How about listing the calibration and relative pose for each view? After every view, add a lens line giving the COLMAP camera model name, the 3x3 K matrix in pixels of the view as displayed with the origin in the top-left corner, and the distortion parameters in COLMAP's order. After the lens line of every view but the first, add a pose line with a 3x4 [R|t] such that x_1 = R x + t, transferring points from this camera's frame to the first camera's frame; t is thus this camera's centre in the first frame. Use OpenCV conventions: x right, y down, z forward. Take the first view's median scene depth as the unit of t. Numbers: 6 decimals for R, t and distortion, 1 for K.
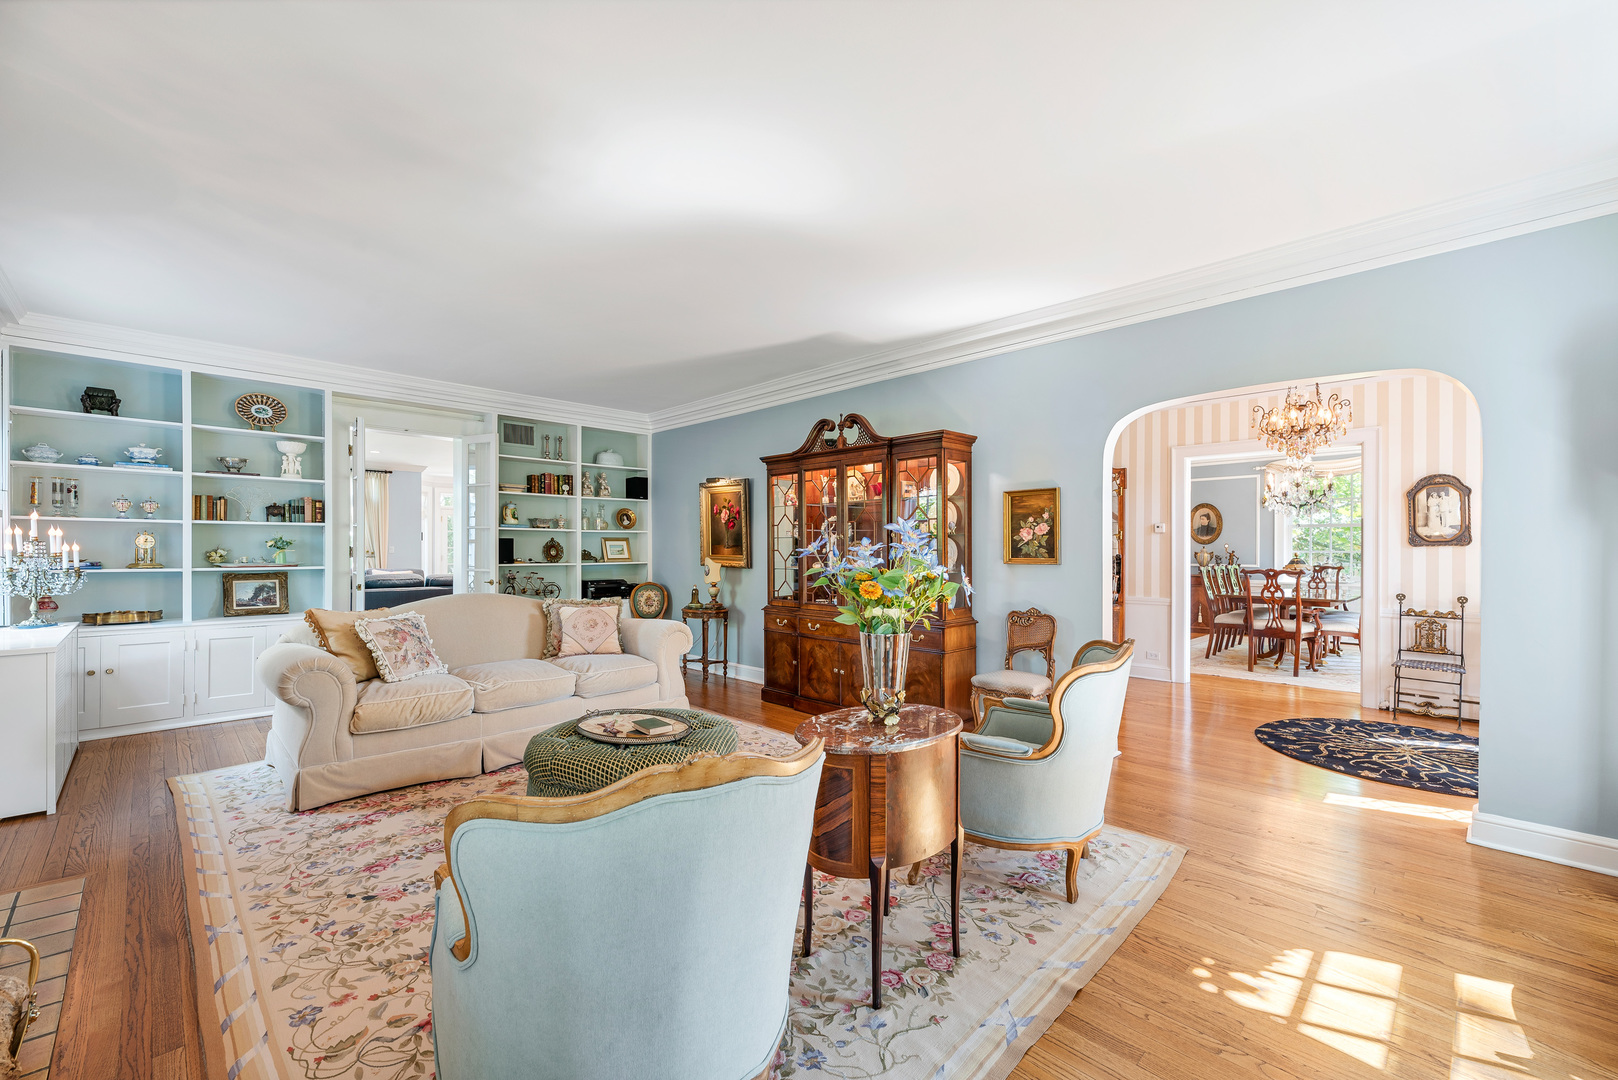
lens RADIAL K [[653.2, 0, 813.9], [0, 653.2, 549.6], [0, 0, 1]] dist [0.001908, 0.000130]
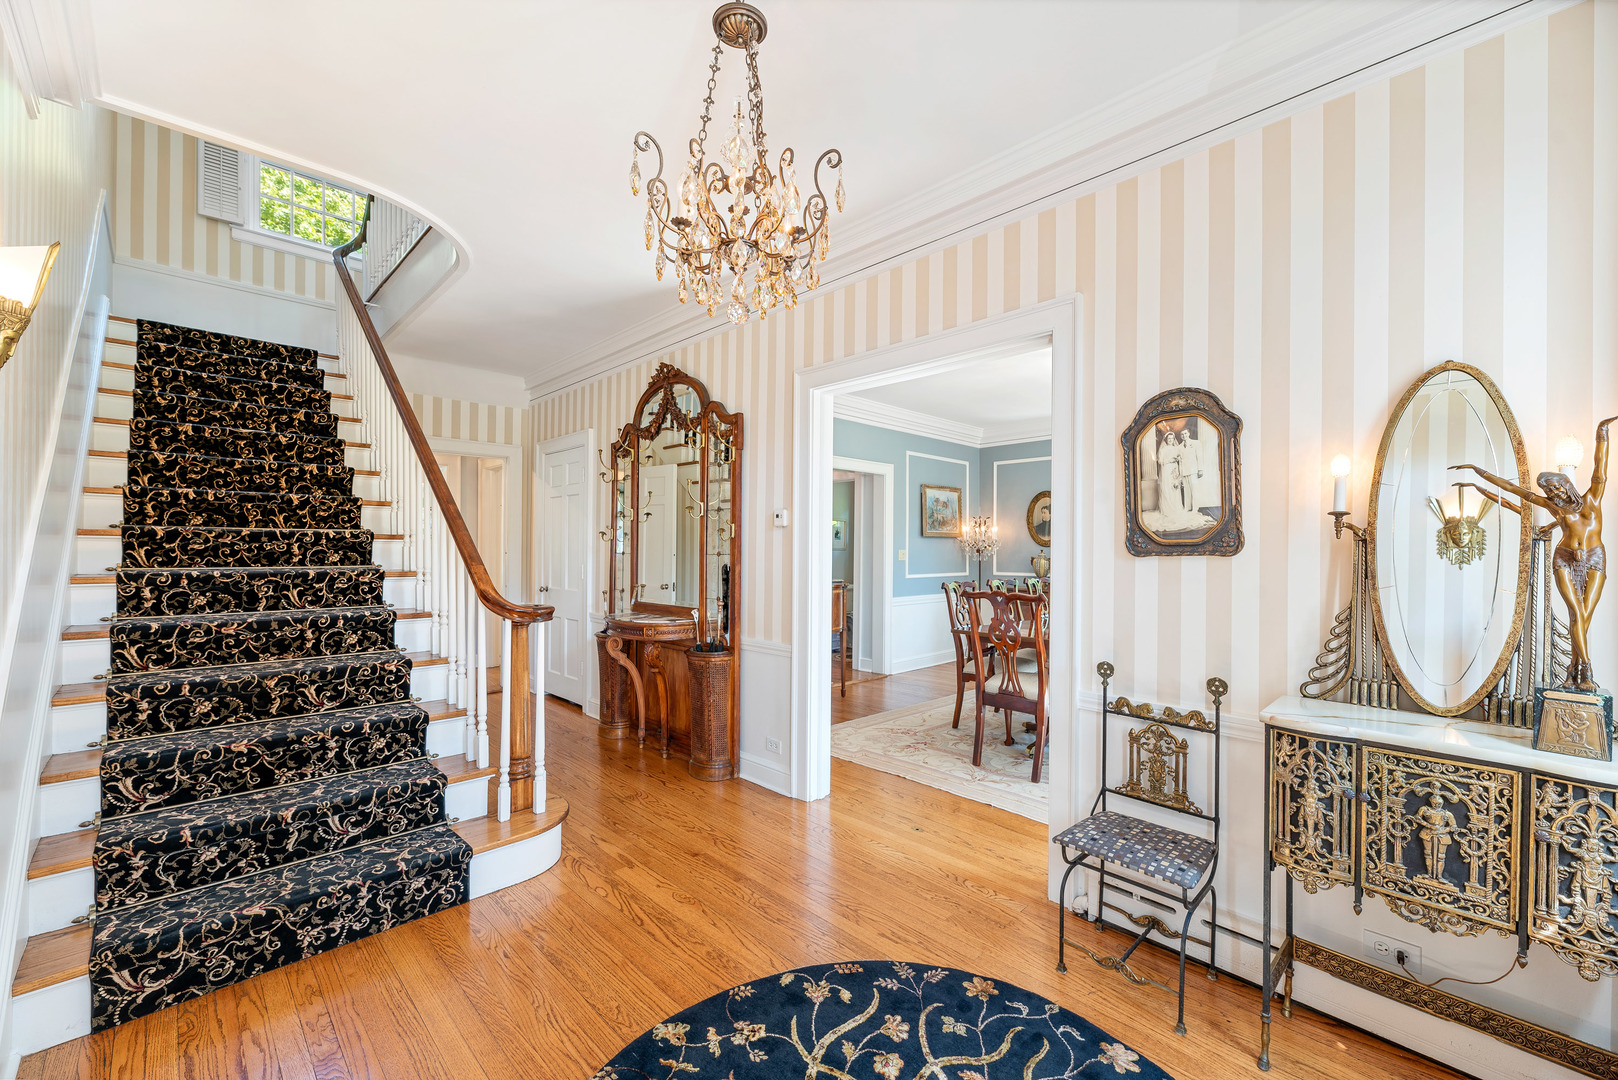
lens RADIAL K [[653.2, 0, 813.9], [0, 653.2, 549.6], [0, 0, 1]] dist [0.001908, 0.000130]
pose [[0.999872, 0.005516, -0.015048, 0.712427], [-0.005510, 0.999985, 0.000491, -0.008318], [0.015050, -0.000408, 0.999887, 0.559457]]
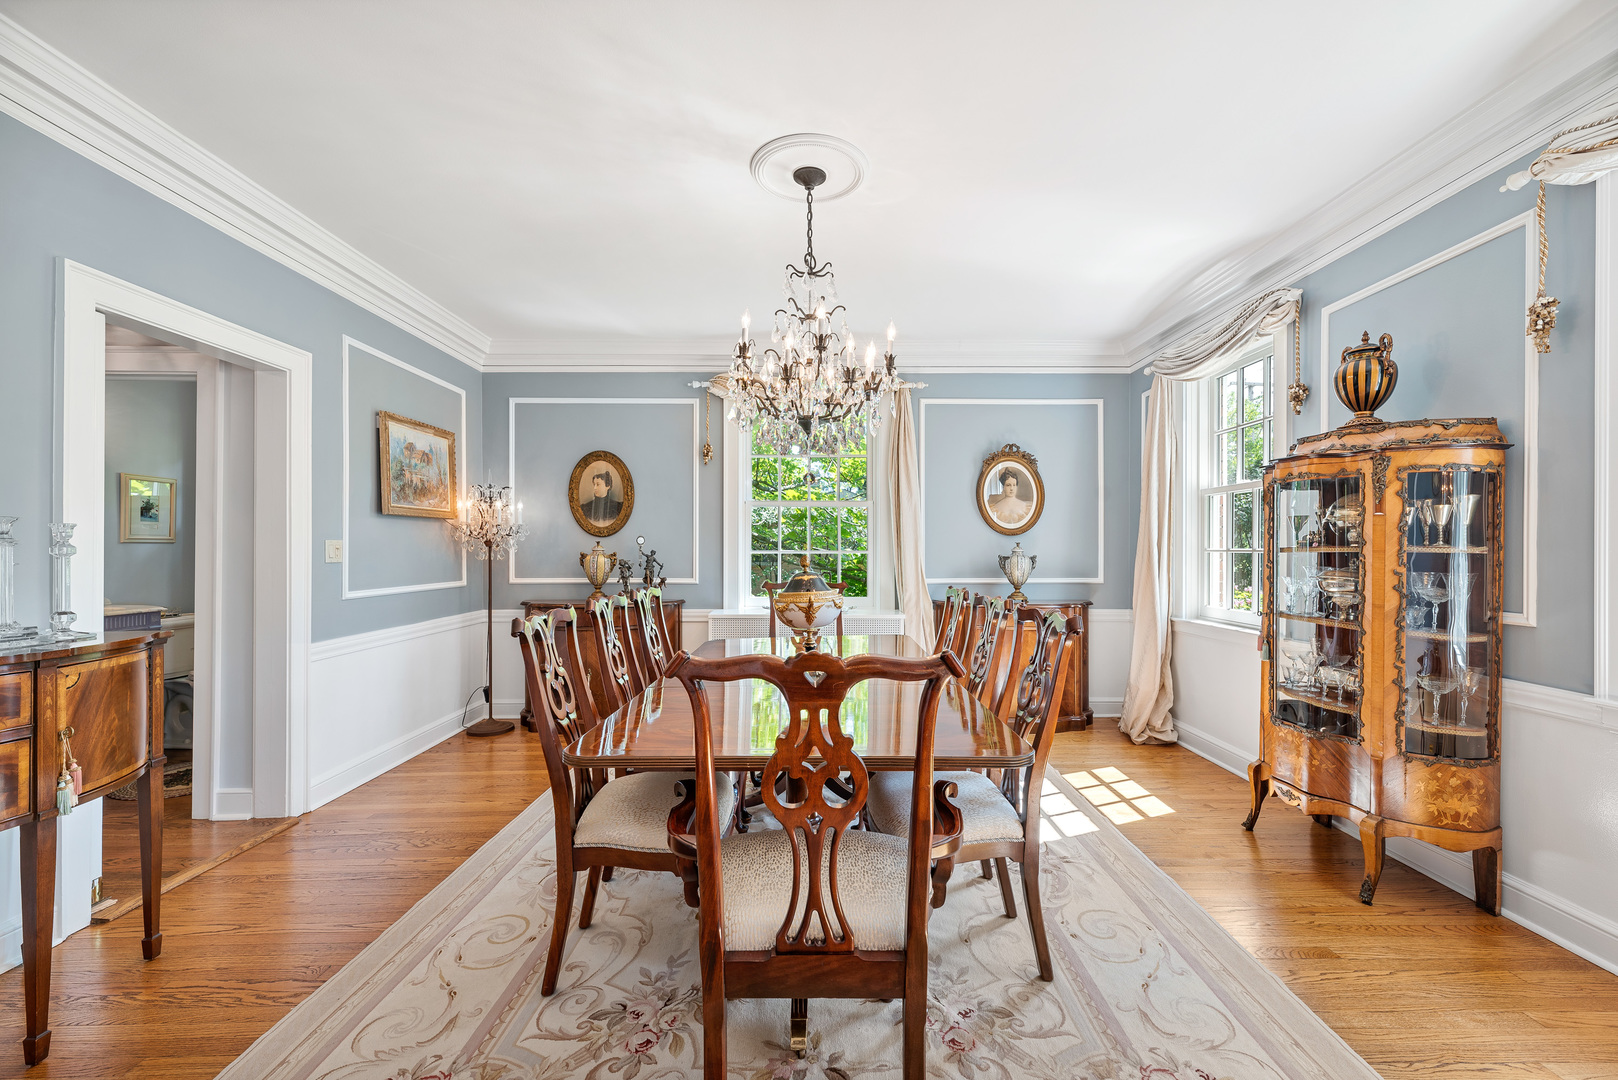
lens RADIAL K [[653.2, 0, 813.9], [0, 653.2, 549.6], [0, 0, 1]] dist [0.001908, 0.000130]
pose [[0.695733, -0.001750, 0.718298, 0.741313], [0.000345, 0.999998, 0.002102, 0.000254], [-0.718300, -0.001214, 0.695732, 1.137292]]
